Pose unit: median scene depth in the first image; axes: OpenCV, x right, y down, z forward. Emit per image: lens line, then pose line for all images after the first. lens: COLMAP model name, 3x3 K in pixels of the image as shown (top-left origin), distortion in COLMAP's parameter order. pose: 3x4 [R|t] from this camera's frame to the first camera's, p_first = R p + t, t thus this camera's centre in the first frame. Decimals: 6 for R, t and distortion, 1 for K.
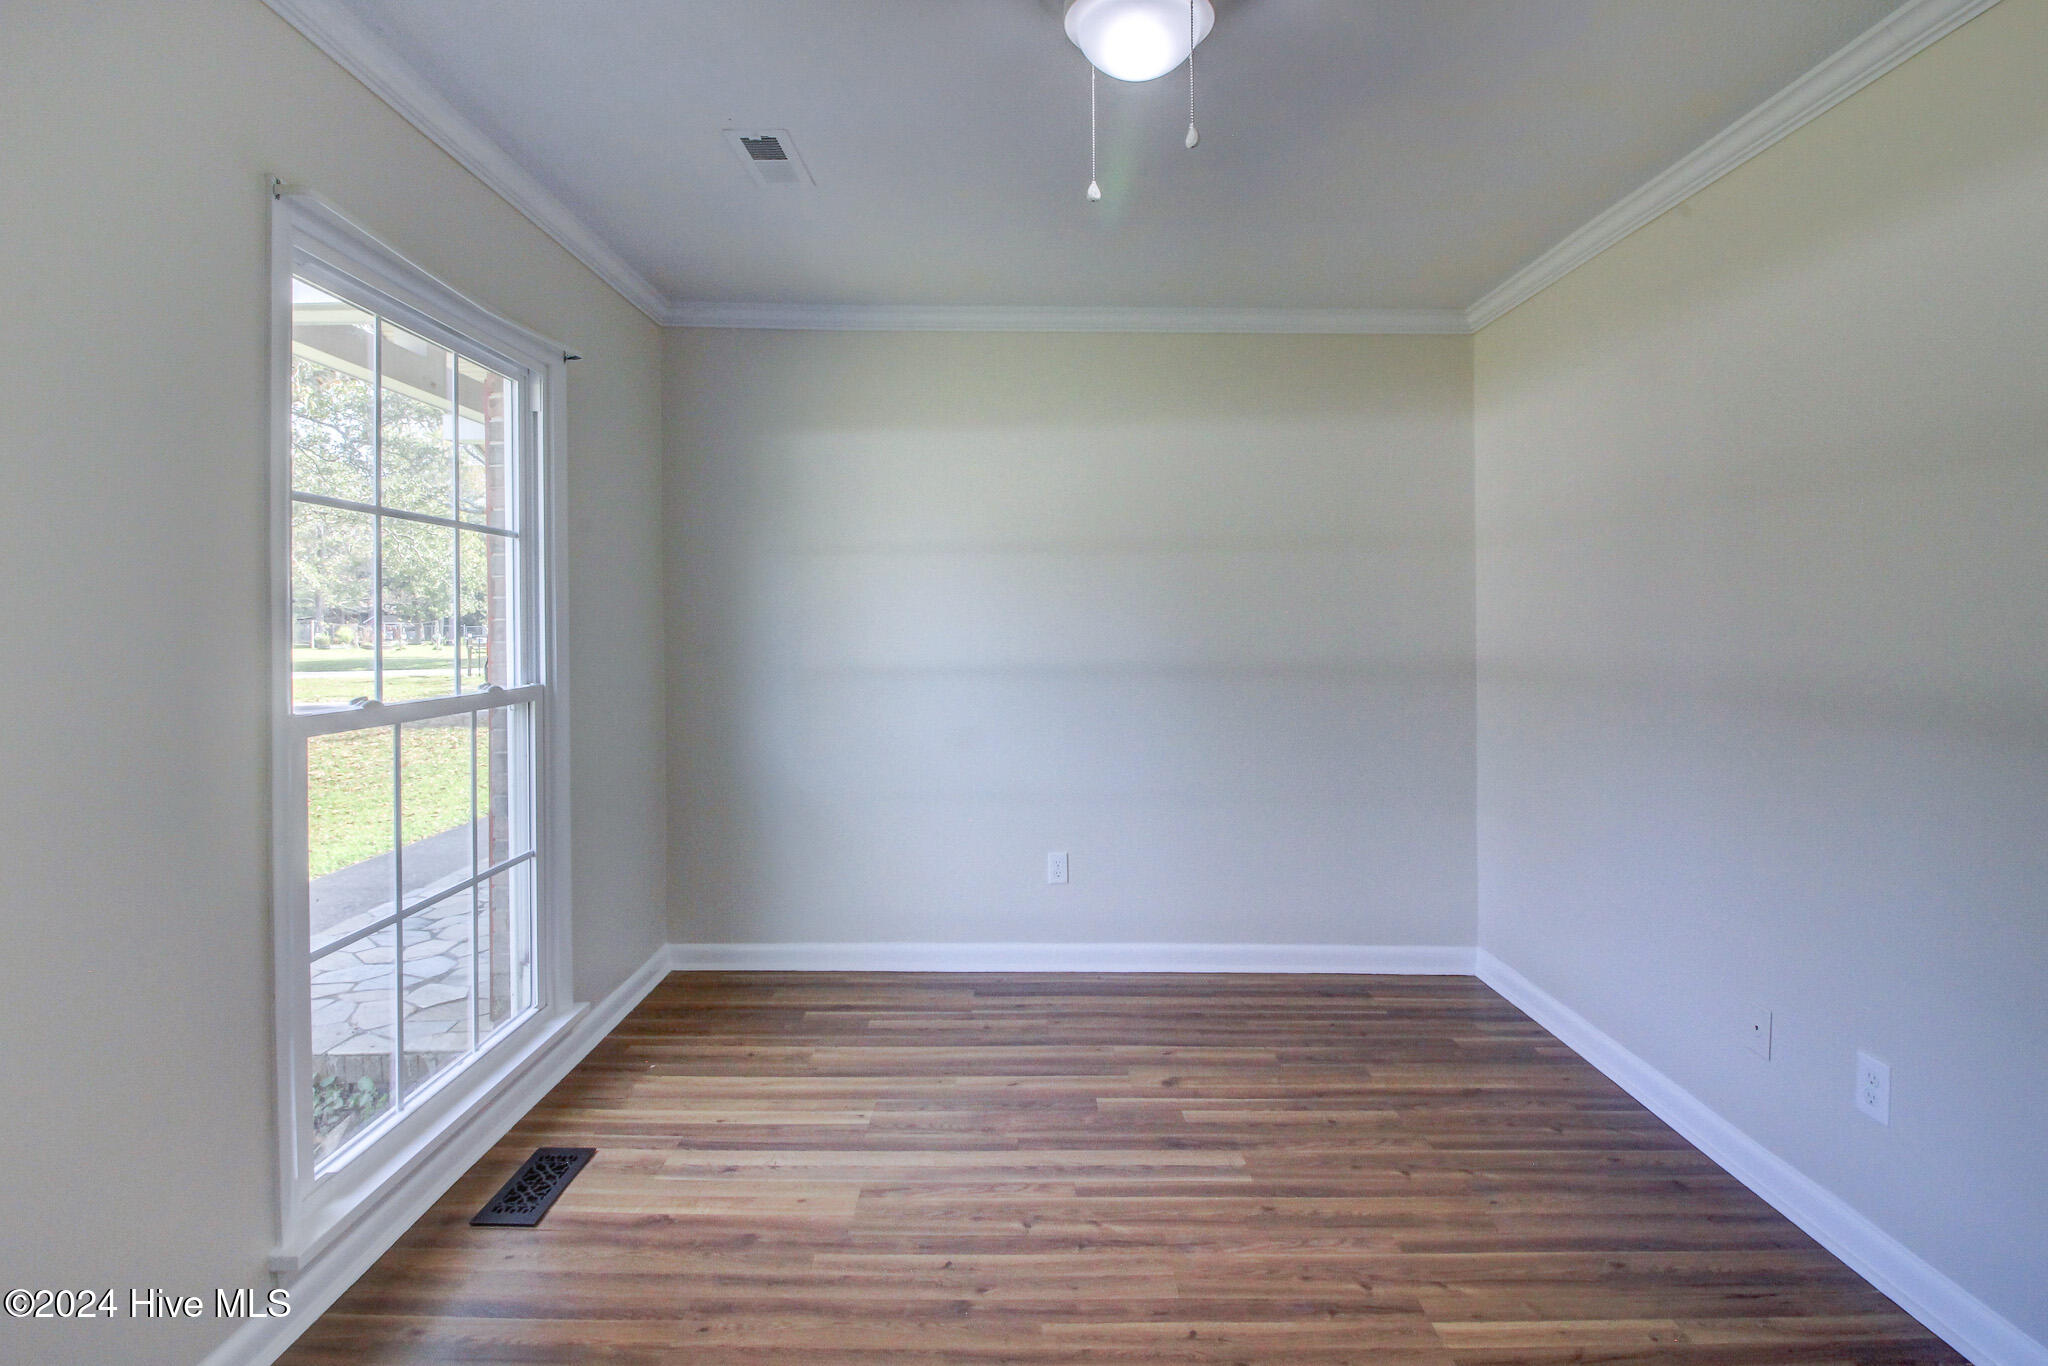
lens RADIAL K [[967.7, 0, 994.0], [0, 967.7, 622.6], [0, 0, 1]] dist [-0.000146, -0.013118]
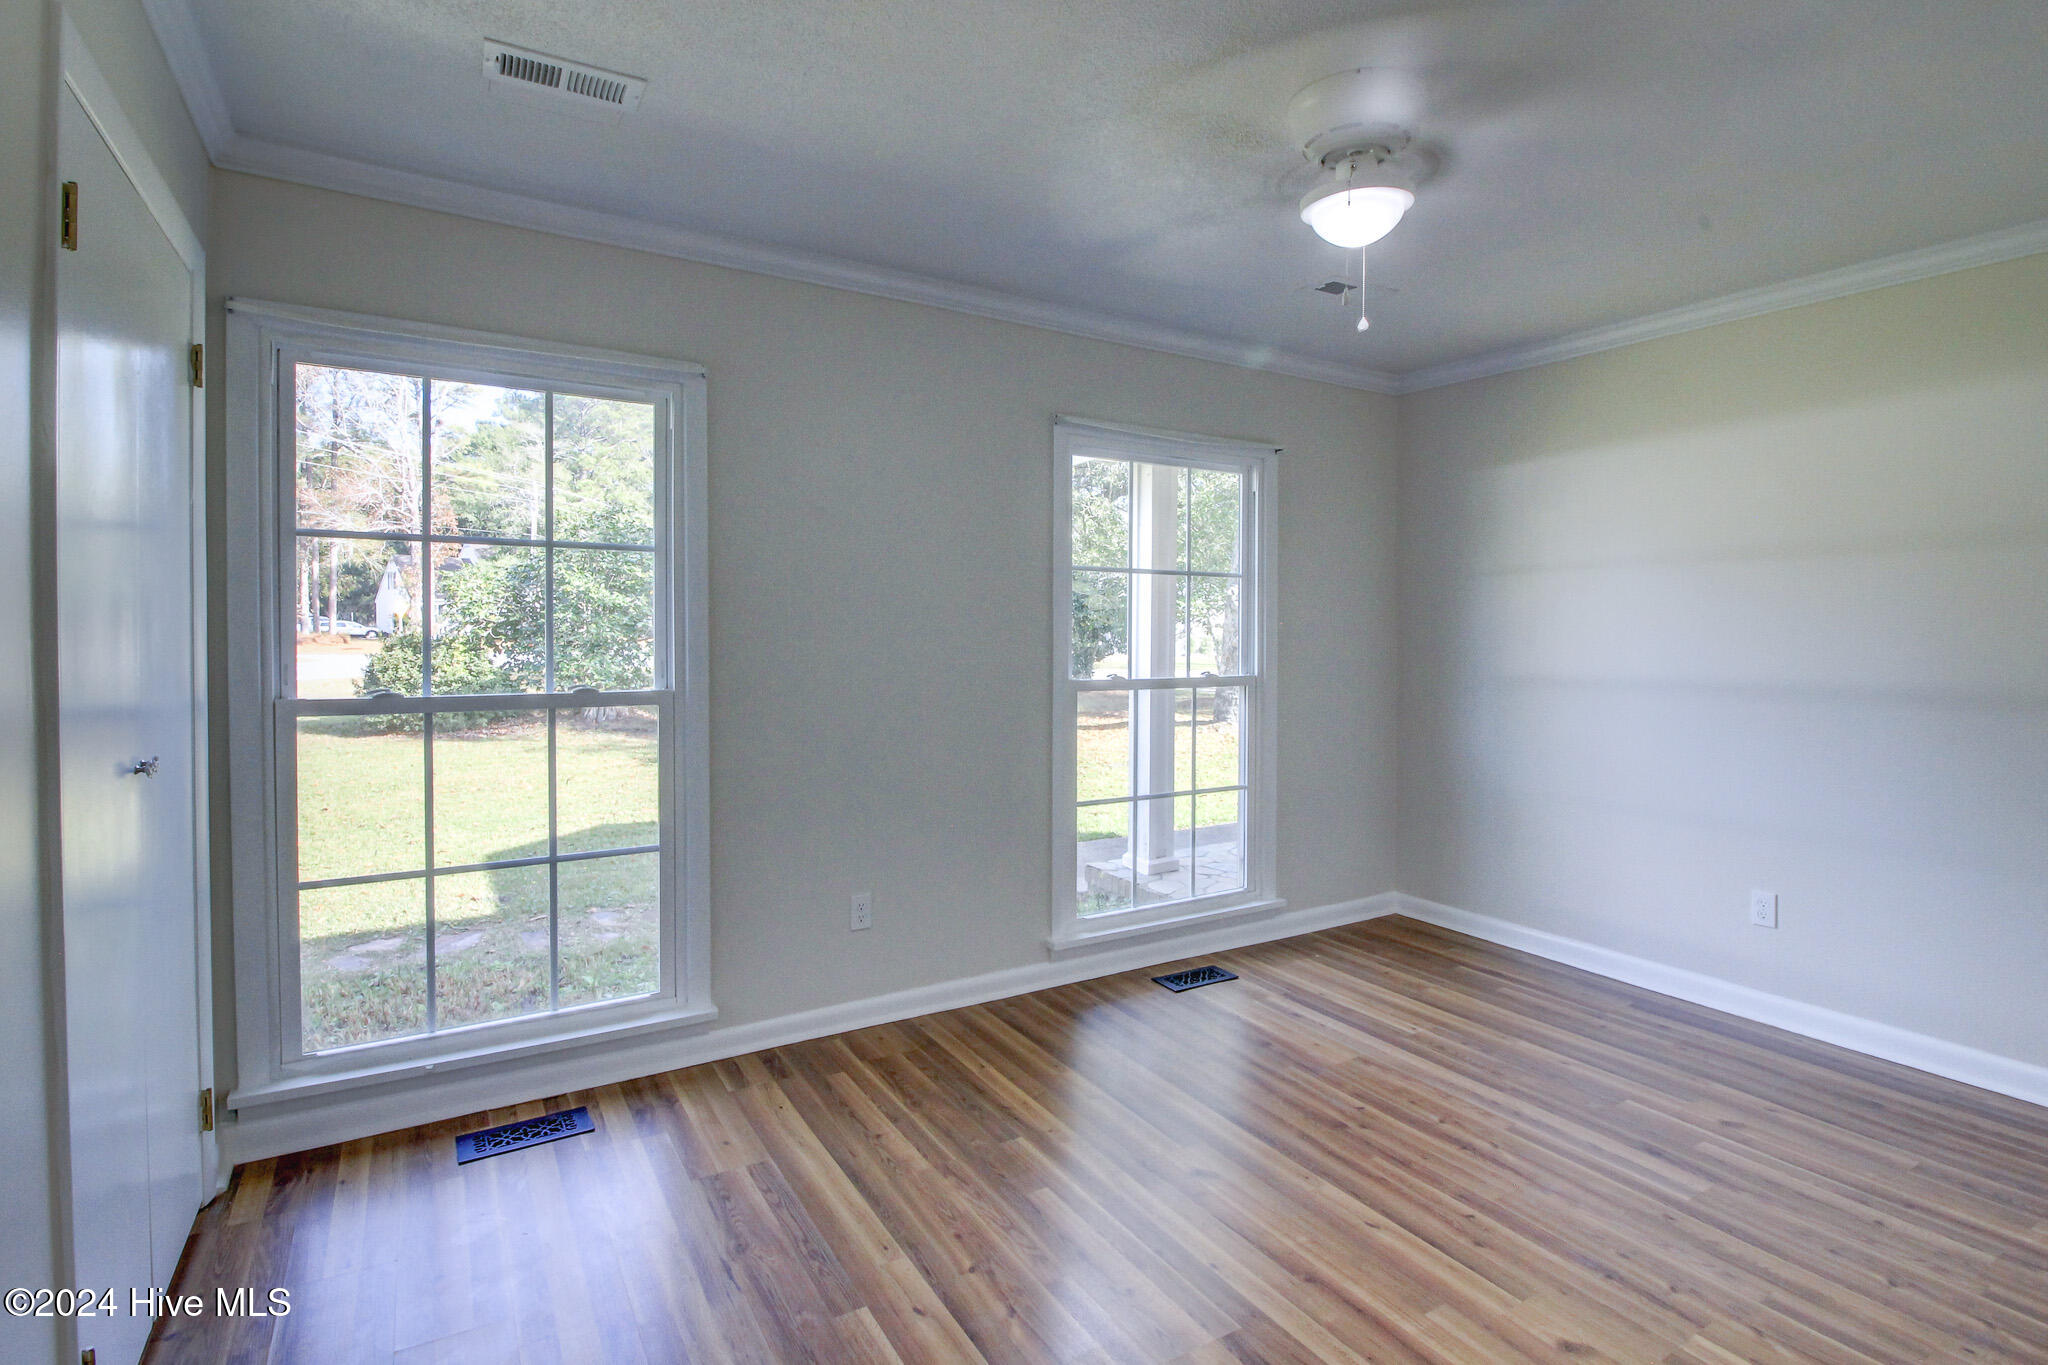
lens RADIAL K [[967.7, 0, 994.0], [0, 967.7, 622.1], [0, 0, 1]] dist [-0.000146, -0.013118]
pose [[0.503217, -0.000634, -0.864160, 0.646661], [-0.005524, 0.999977, -0.003951, -0.009500], [0.864142, 0.006762, 0.503202, -0.102493]]
